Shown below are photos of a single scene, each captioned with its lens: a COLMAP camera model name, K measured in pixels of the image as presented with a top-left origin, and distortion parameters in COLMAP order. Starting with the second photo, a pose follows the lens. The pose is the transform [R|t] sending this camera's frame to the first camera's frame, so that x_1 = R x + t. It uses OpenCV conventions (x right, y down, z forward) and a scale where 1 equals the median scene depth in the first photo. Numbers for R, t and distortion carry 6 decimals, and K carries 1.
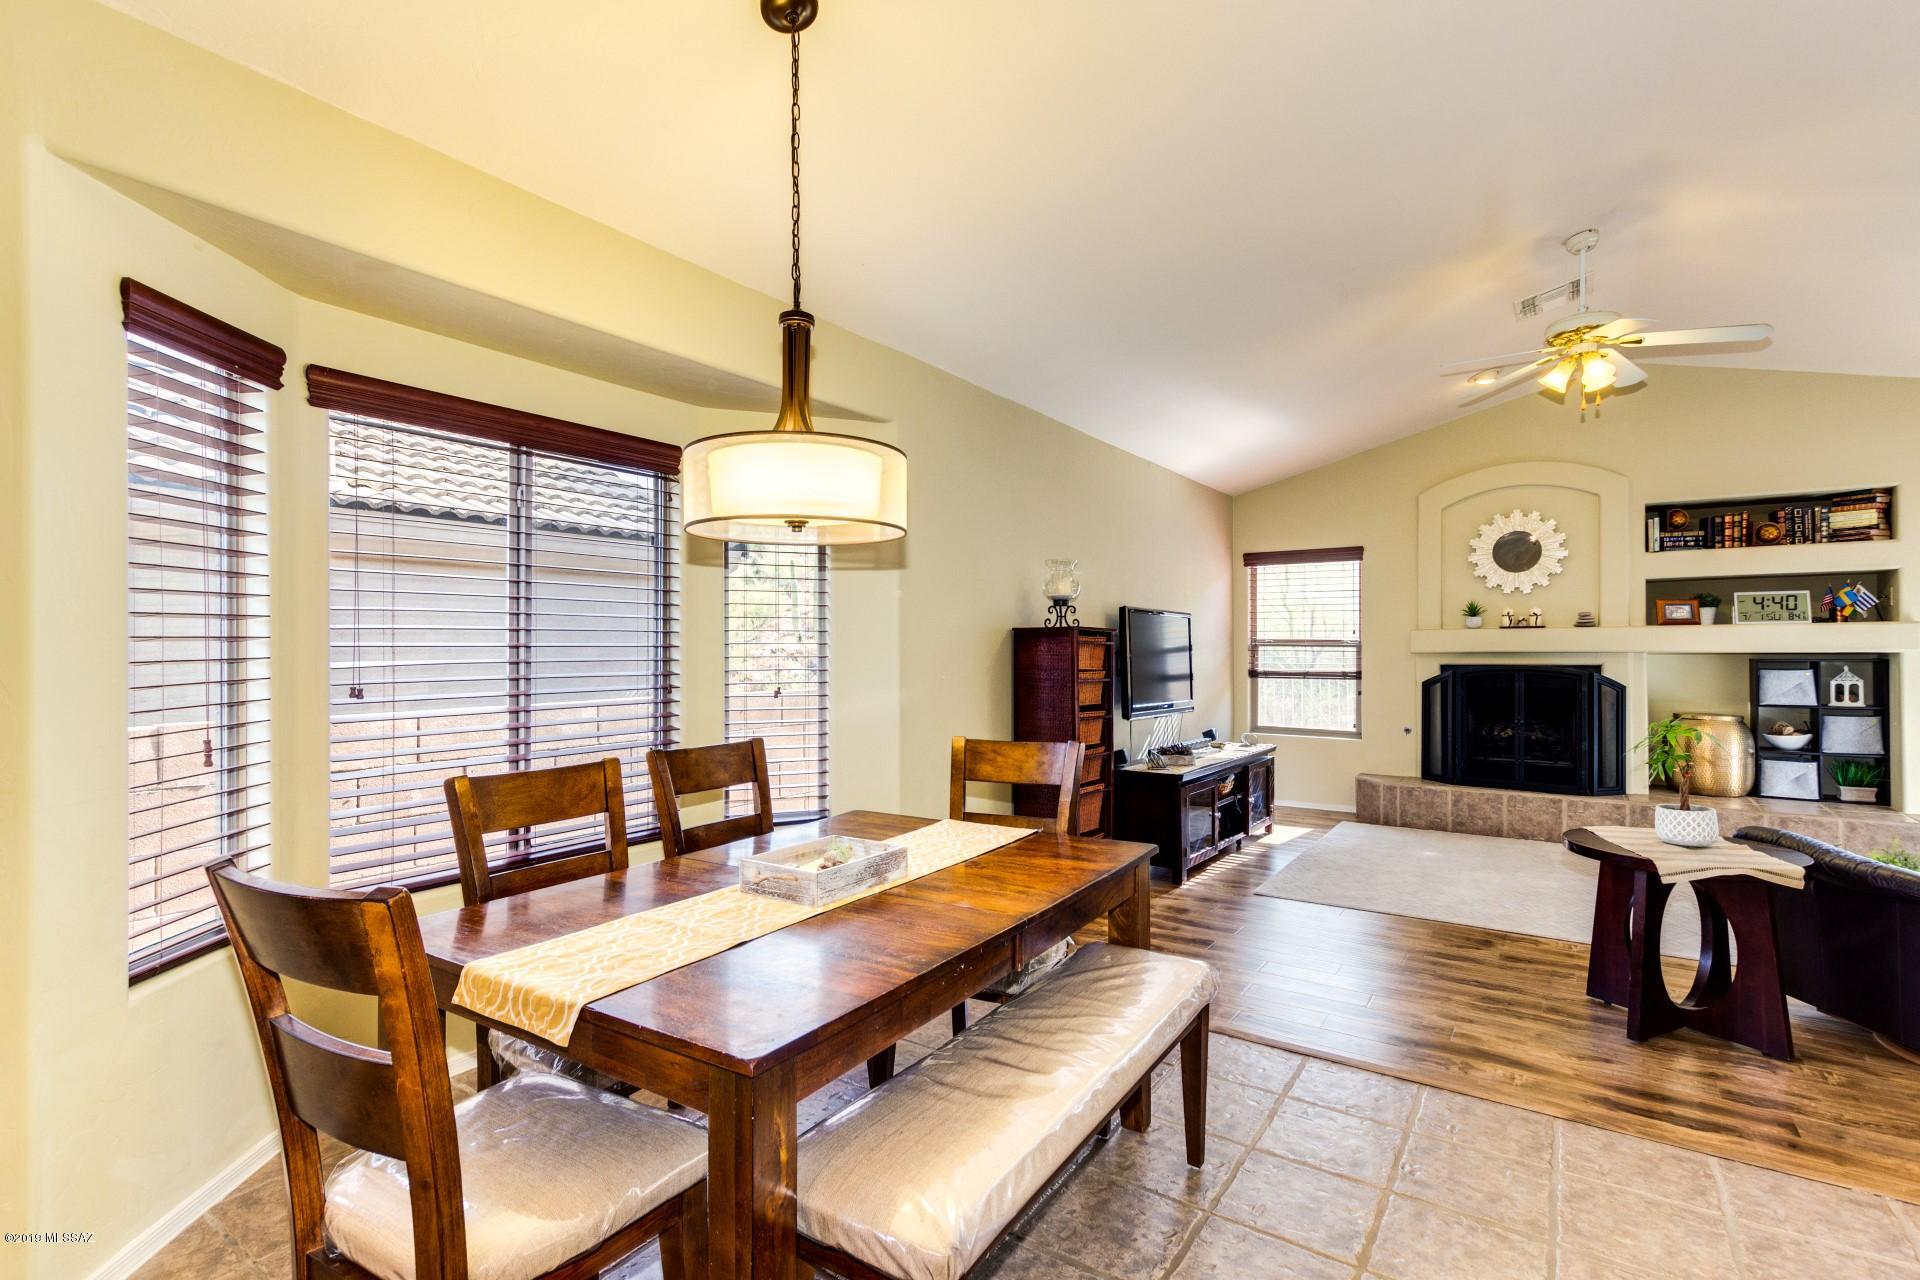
lens RADIAL K [[886.4, 0, 954.9], [0, 886.4, 644.9], [0, 0, 1]] dist [0.002898, -0.000080]
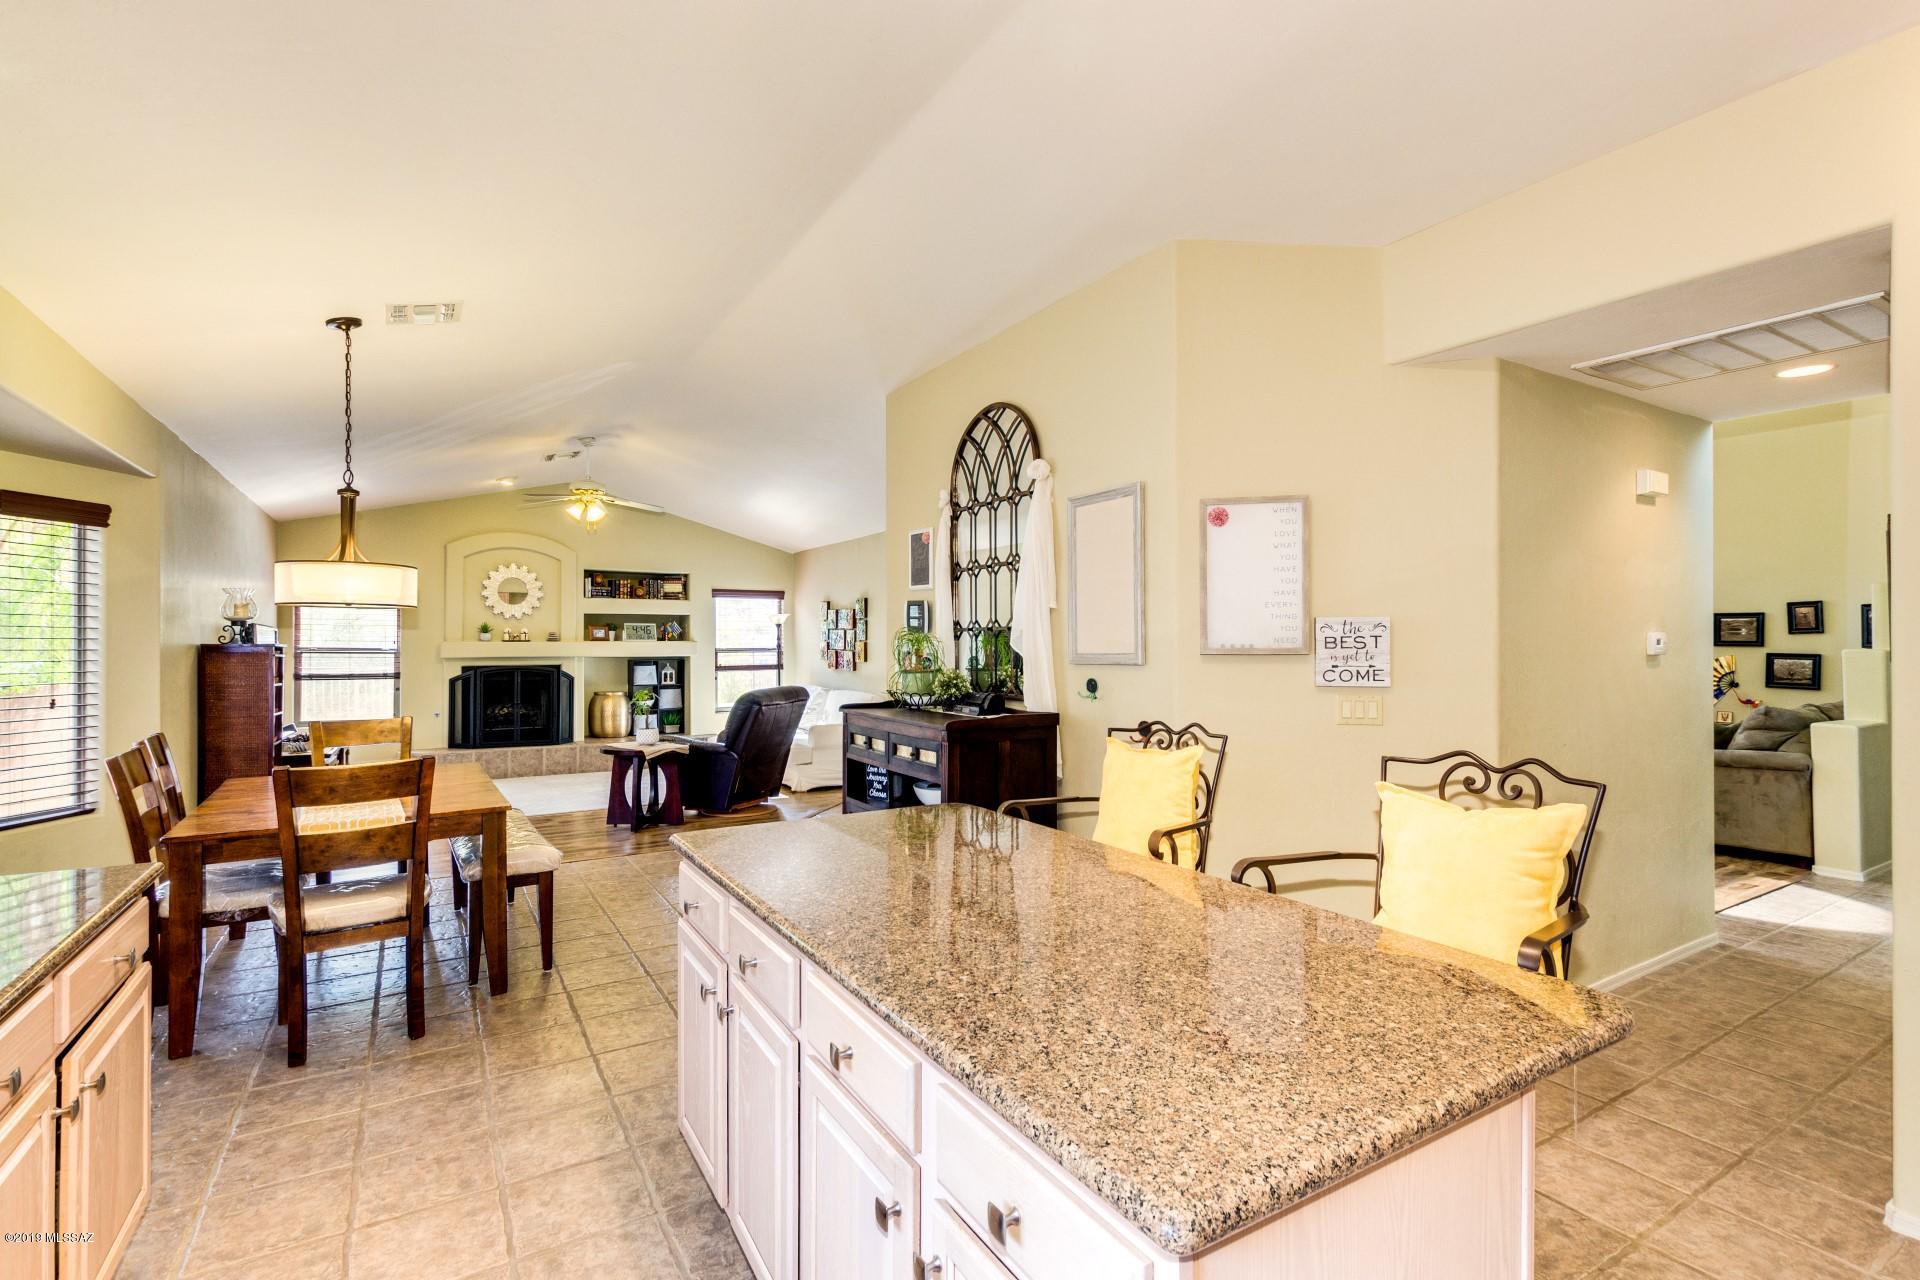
lens RADIAL K [[886.4, 0, 954.9], [0, 886.4, 644.9], [0, 0, 1]] dist [0.002898, -0.000080]
pose [[0.400341, 0.002012, 0.916364, -0.491757], [-0.007467, 0.999972, 0.001067, -0.021726], [-0.916336, -0.007269, 0.400345, -0.327148]]
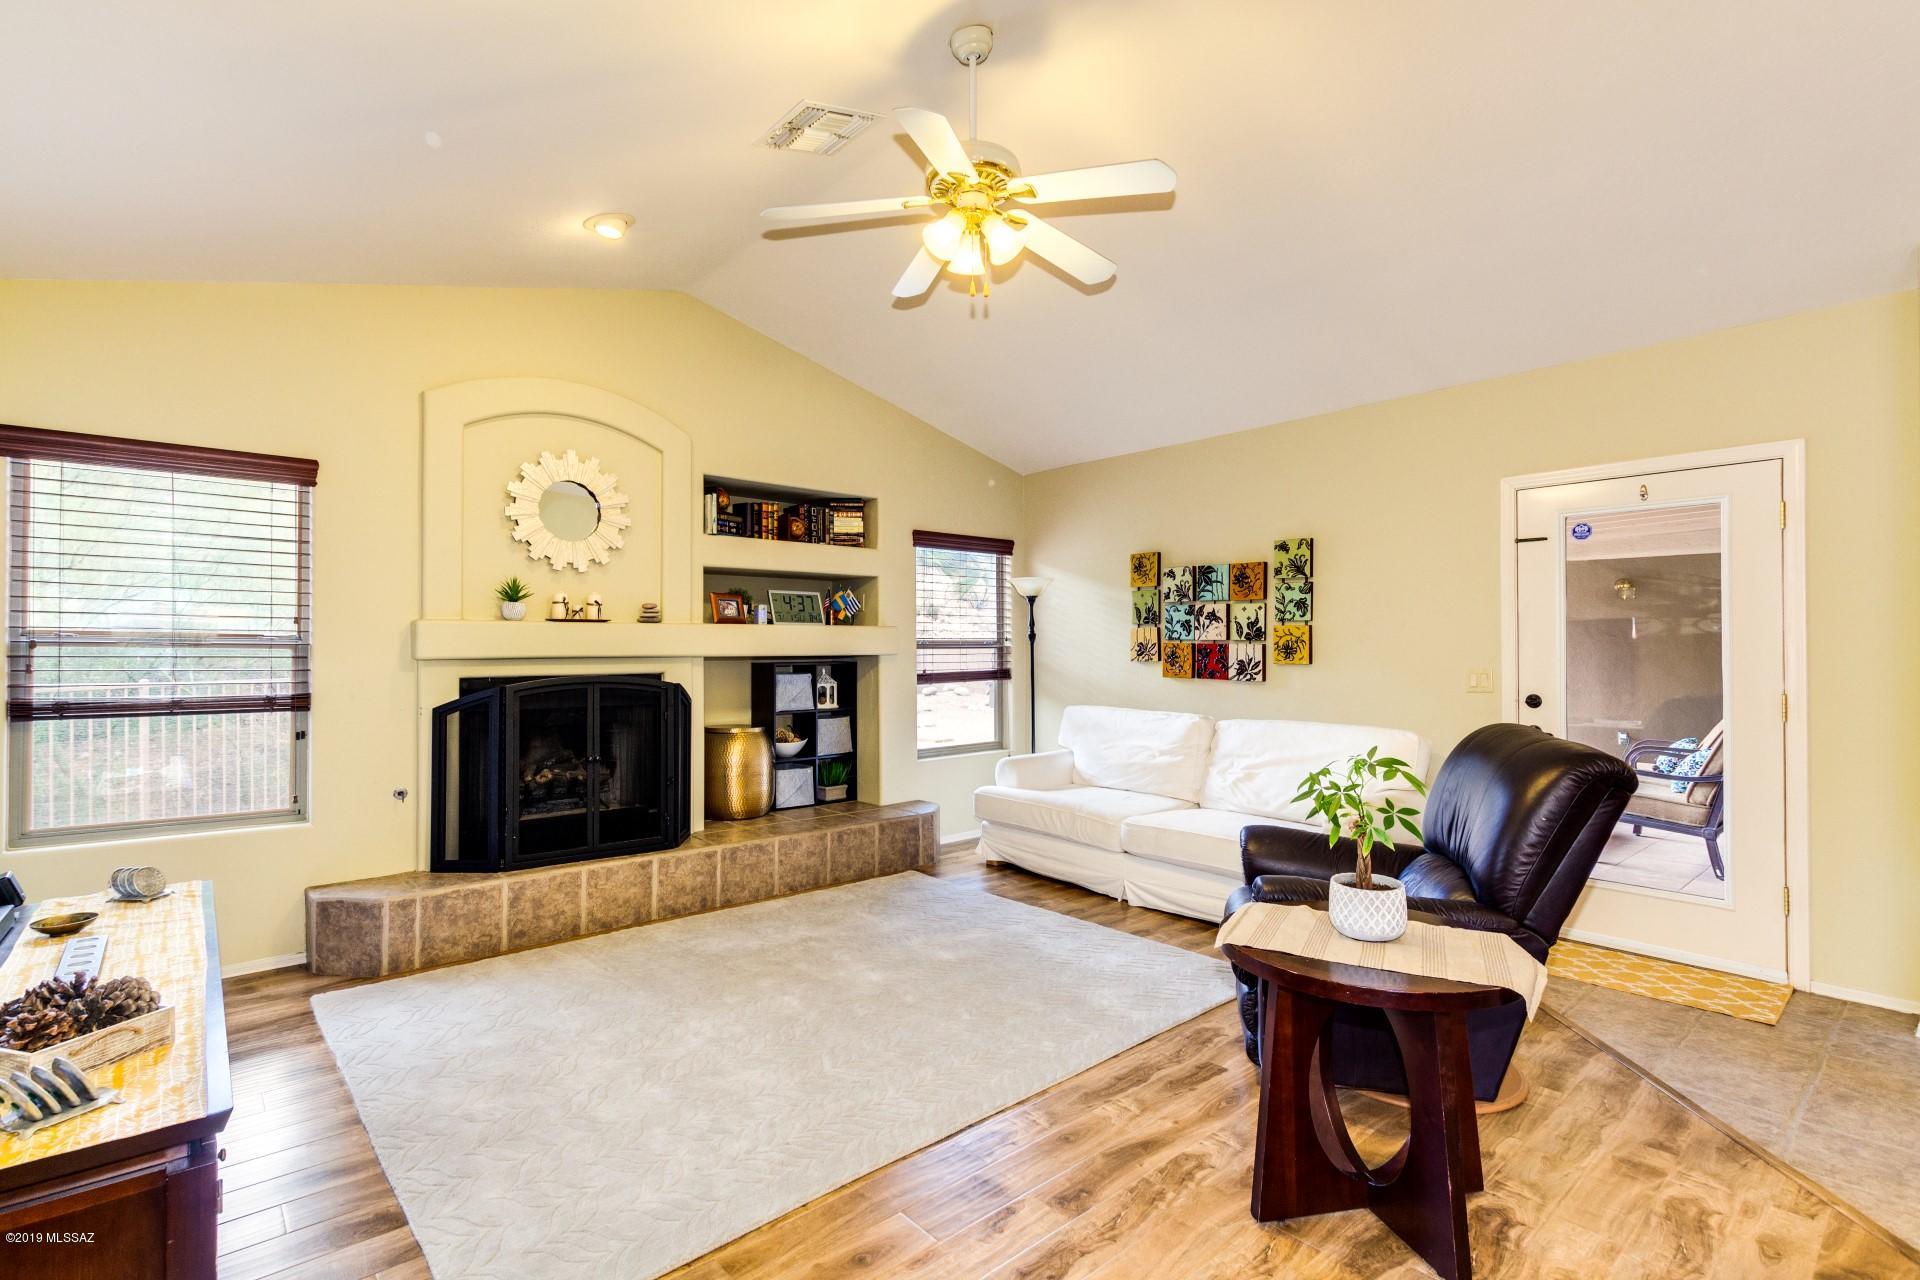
lens RADIAL K [[911.9, 0, 960.0], [0, 911.9, 640.0], [0, 0, 1]] dist [0.002257, -0.000005]
pose [[0.235865, 0.012901, 0.971700, 0.020289], [-0.003118, 0.999917, -0.012519, 0.003230], [-0.971781, -0.000077, 0.235886, 0.580771]]
